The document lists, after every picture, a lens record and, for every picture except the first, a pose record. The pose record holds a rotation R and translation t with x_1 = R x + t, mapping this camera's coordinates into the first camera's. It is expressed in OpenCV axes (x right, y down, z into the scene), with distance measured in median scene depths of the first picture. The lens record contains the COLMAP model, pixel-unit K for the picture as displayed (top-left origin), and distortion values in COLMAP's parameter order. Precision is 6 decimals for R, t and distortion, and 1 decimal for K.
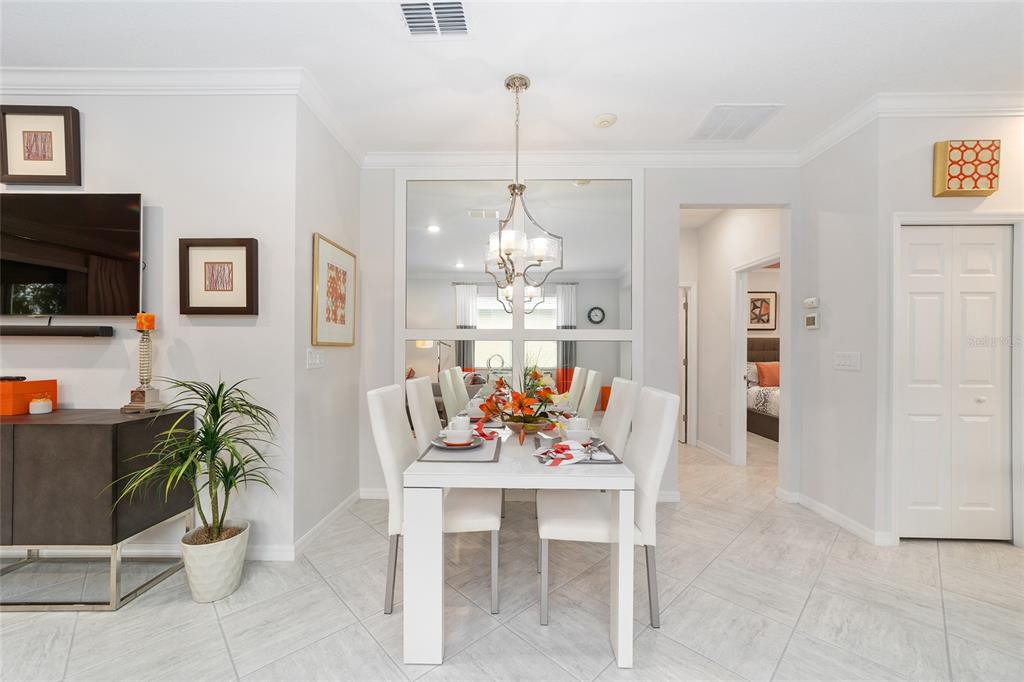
lens RADIAL K [[395.4, 0, 512.1], [0, 395.4, 346.5], [0, 0, 1]] dist [-0.000940, 0.000160]
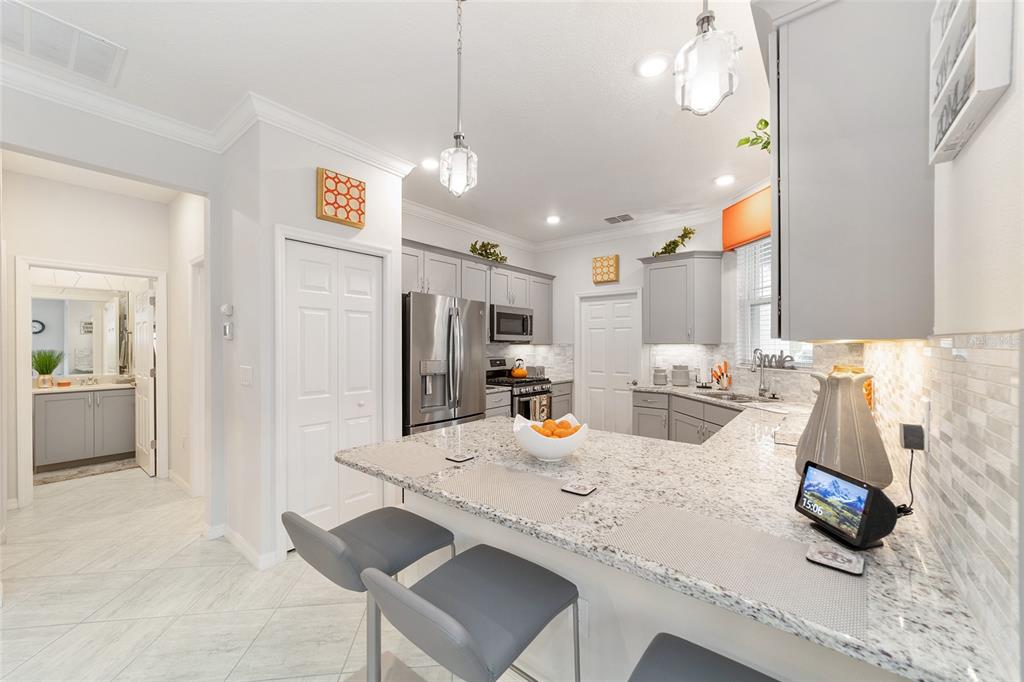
lens RADIAL K [[395.4, 0, 504.0], [0, 395.4, 343.5], [0, 0, 1]] dist [-0.000940, 0.000160]
pose [[0.612573, 0.001074, 0.790414, 0.553652], [-0.002044, 0.999998, 0.000226, -0.045894], [-0.790412, -0.001754, 0.612573, -0.046744]]
